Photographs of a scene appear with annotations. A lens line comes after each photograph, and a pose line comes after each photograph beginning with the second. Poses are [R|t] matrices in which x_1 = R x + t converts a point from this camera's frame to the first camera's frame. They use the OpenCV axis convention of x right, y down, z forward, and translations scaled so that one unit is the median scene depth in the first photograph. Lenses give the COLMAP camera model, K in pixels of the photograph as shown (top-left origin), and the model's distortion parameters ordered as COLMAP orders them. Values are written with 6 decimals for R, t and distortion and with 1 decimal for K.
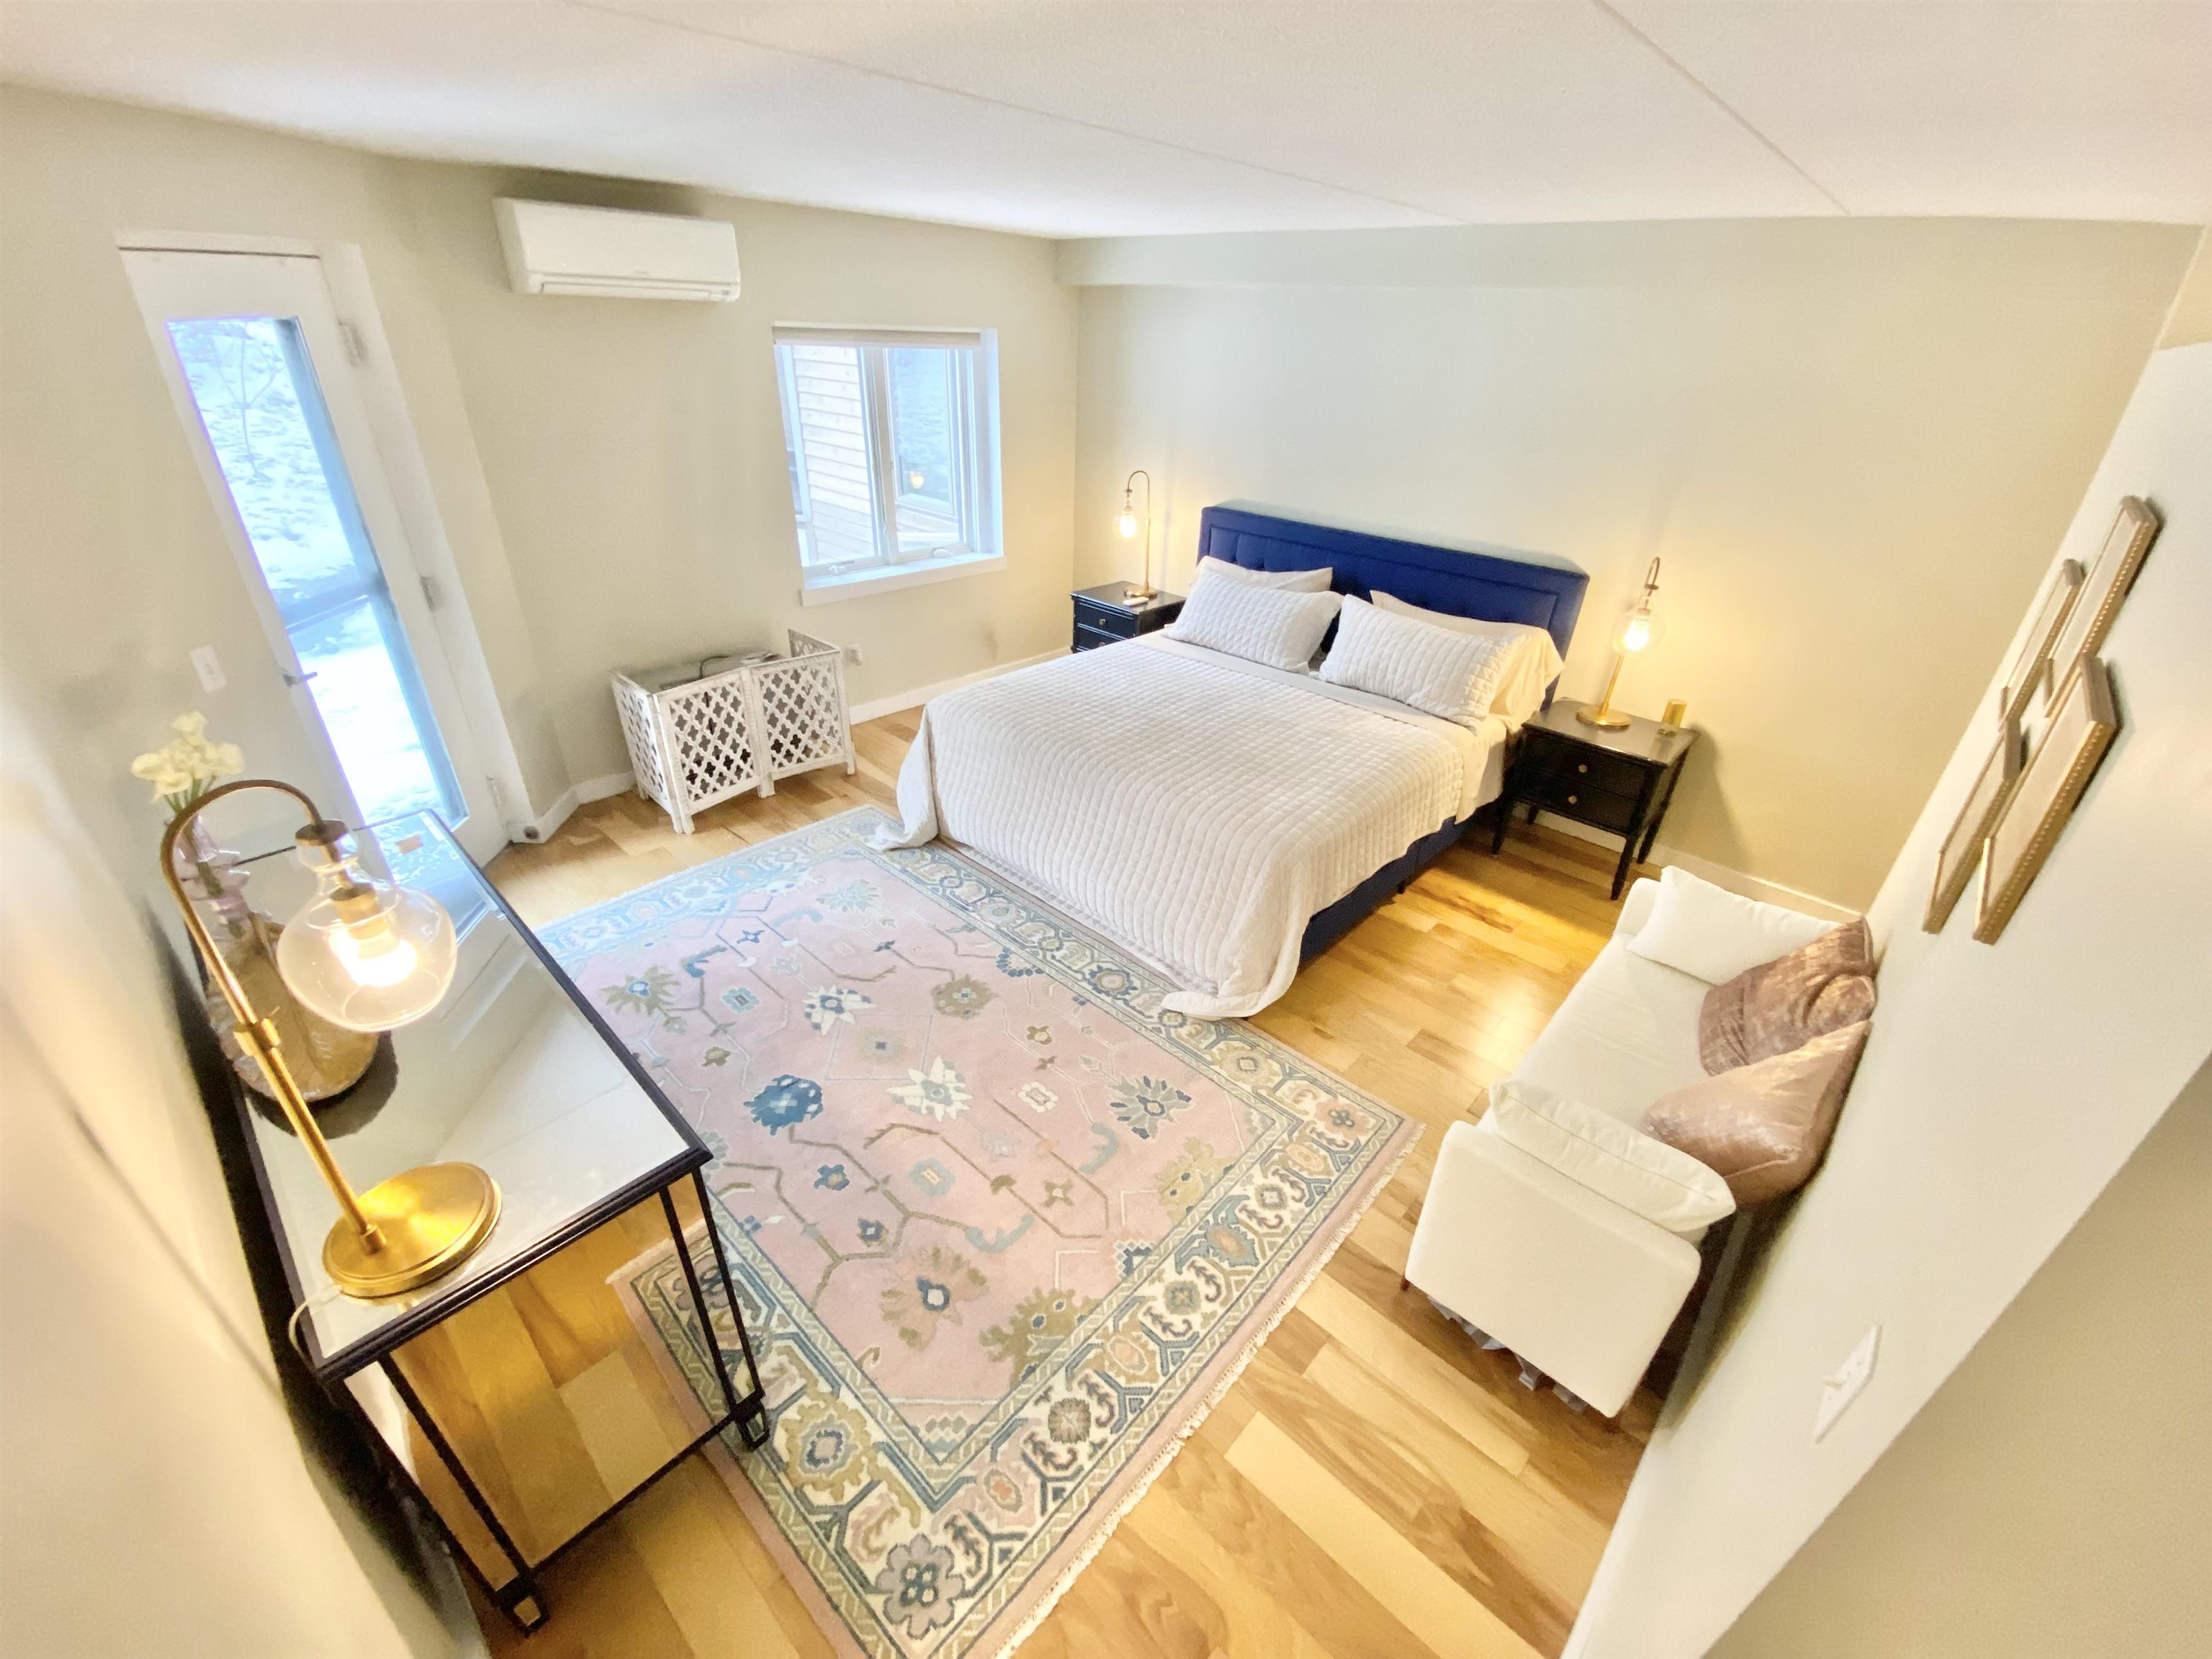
lens RADIAL K [[894.5, 0, 1113.2], [0, 894.5, 821.6], [0, 0, 1]] dist [0.015539, -0.017517]
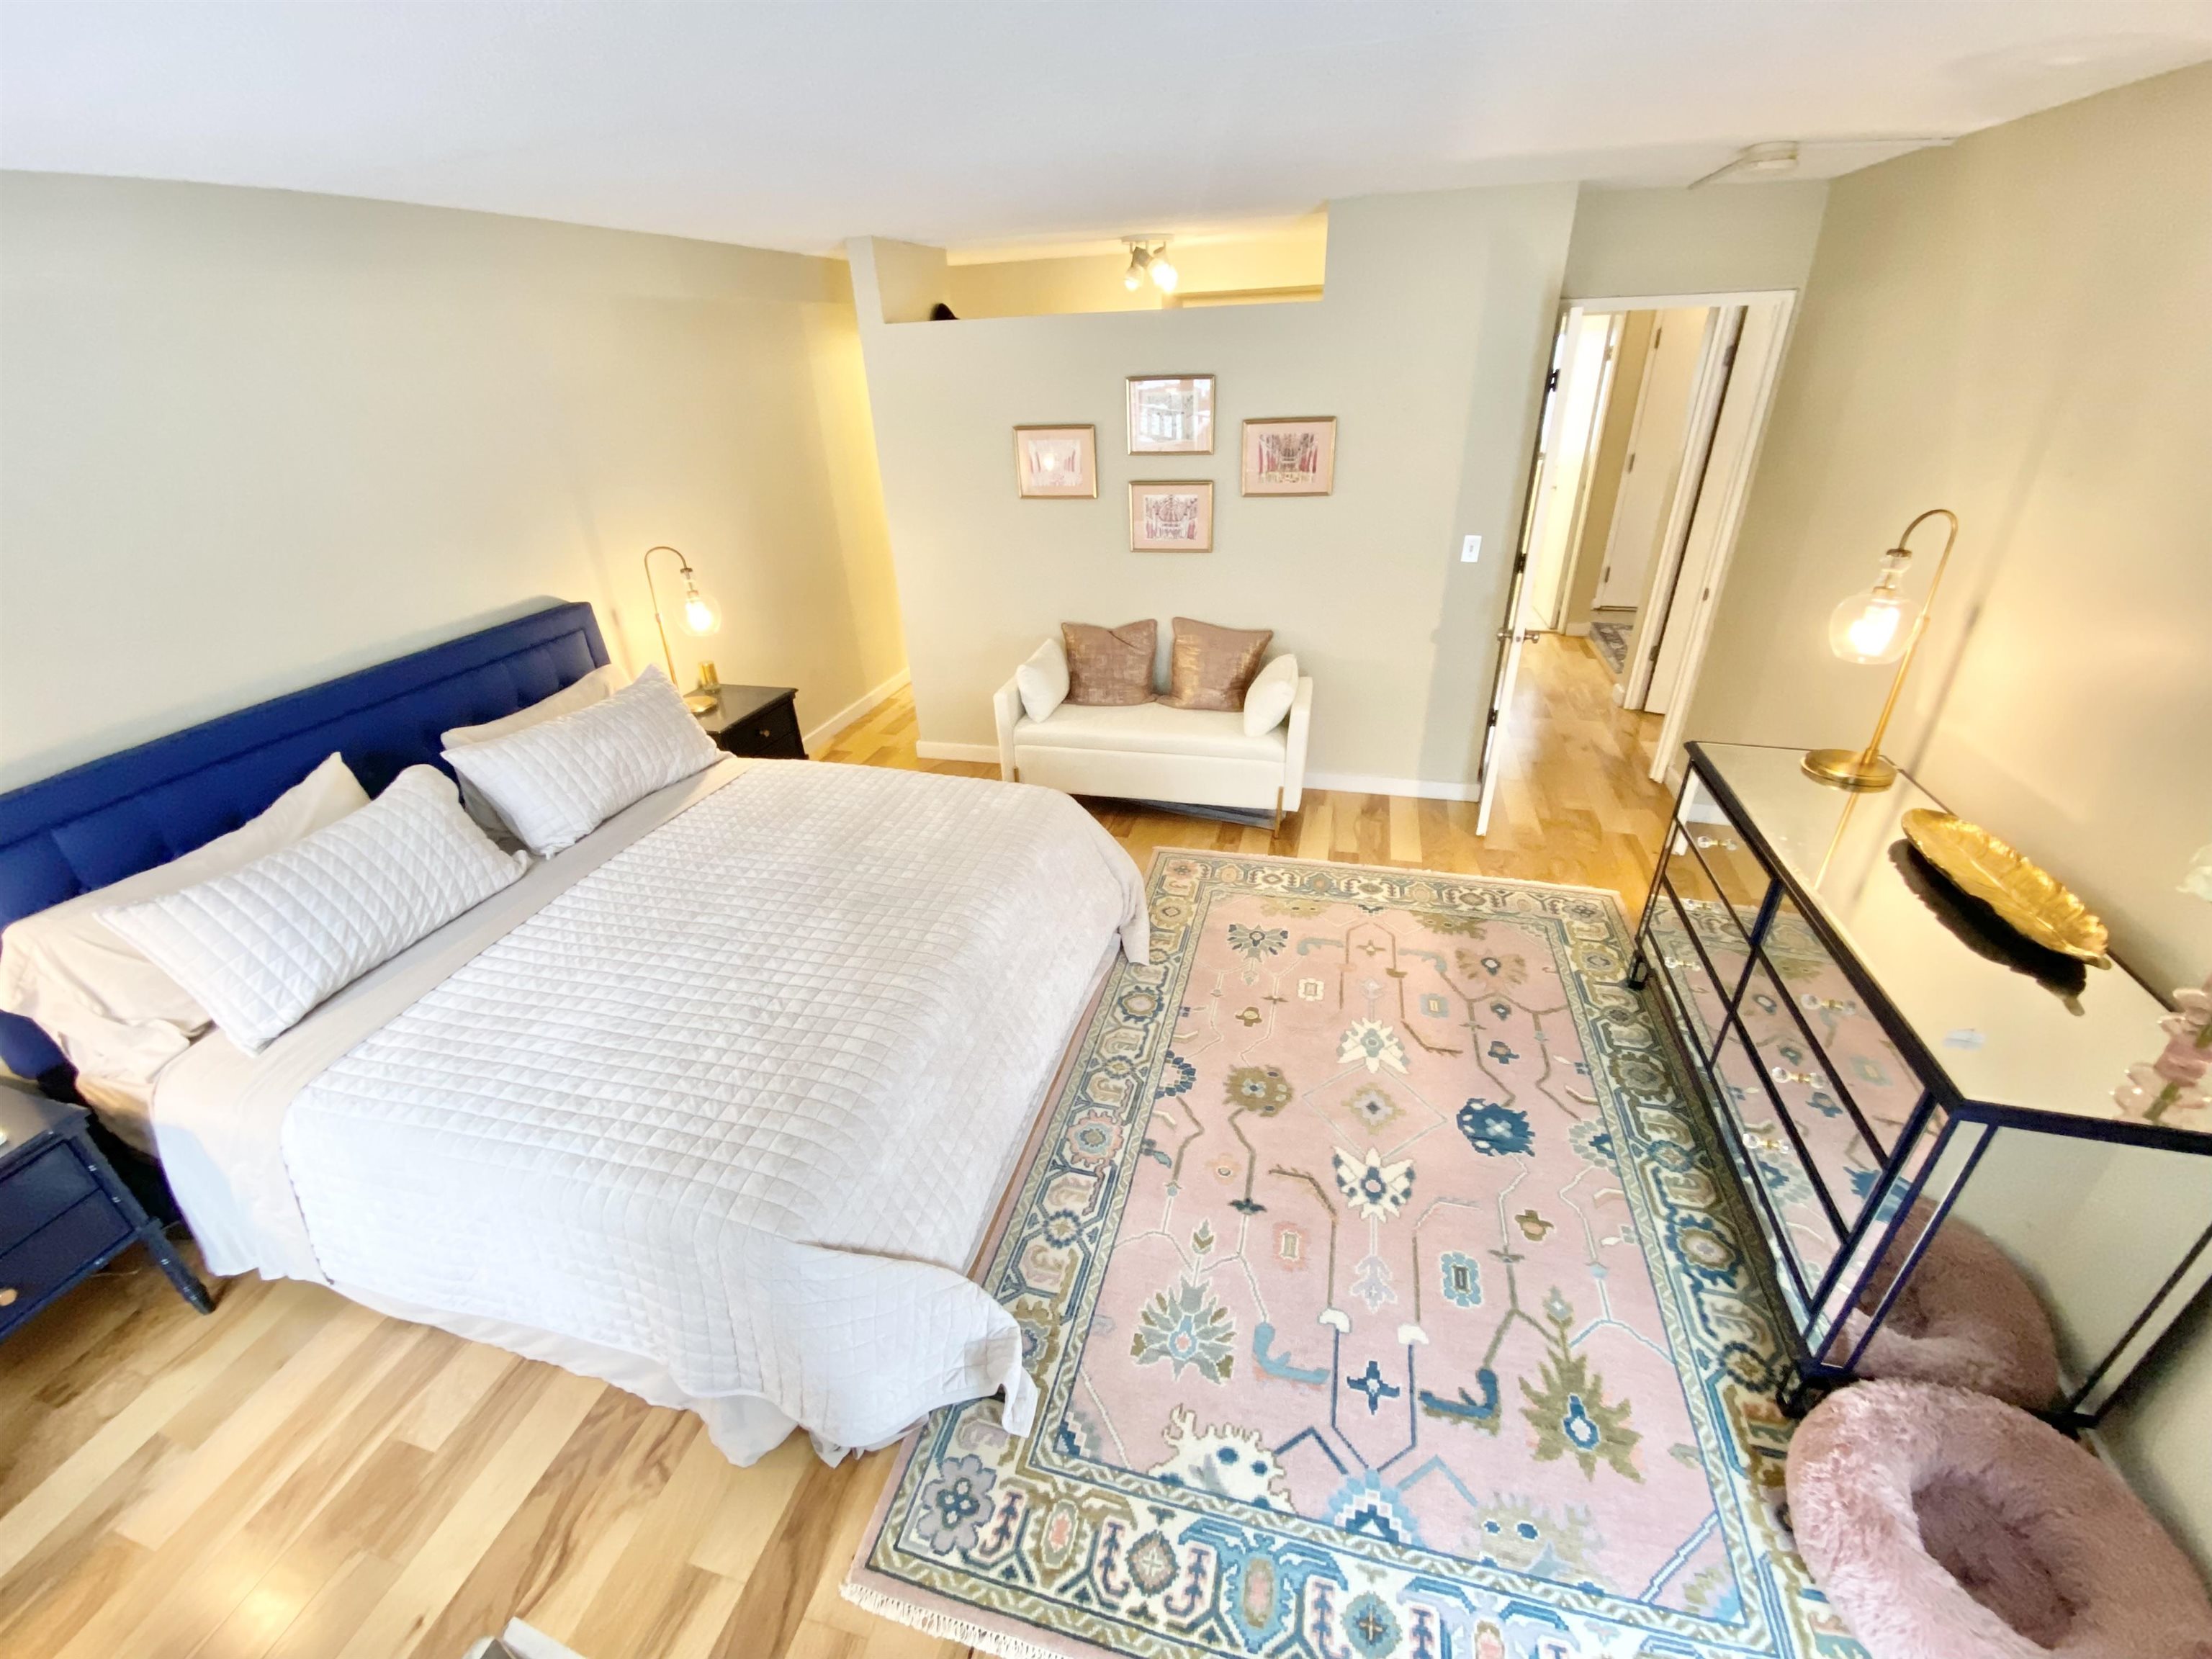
lens RADIAL K [[894.5, 0, 1097.6], [0, 894.5, 831.6], [0, 0, 1]] dist [0.015539, -0.017517]
pose [[-0.457443, -0.448076, 0.768098, -0.696549], [0.449092, 0.629113, 0.634455, -0.622092], [-0.767504, 0.635173, -0.086556, 1.101881]]
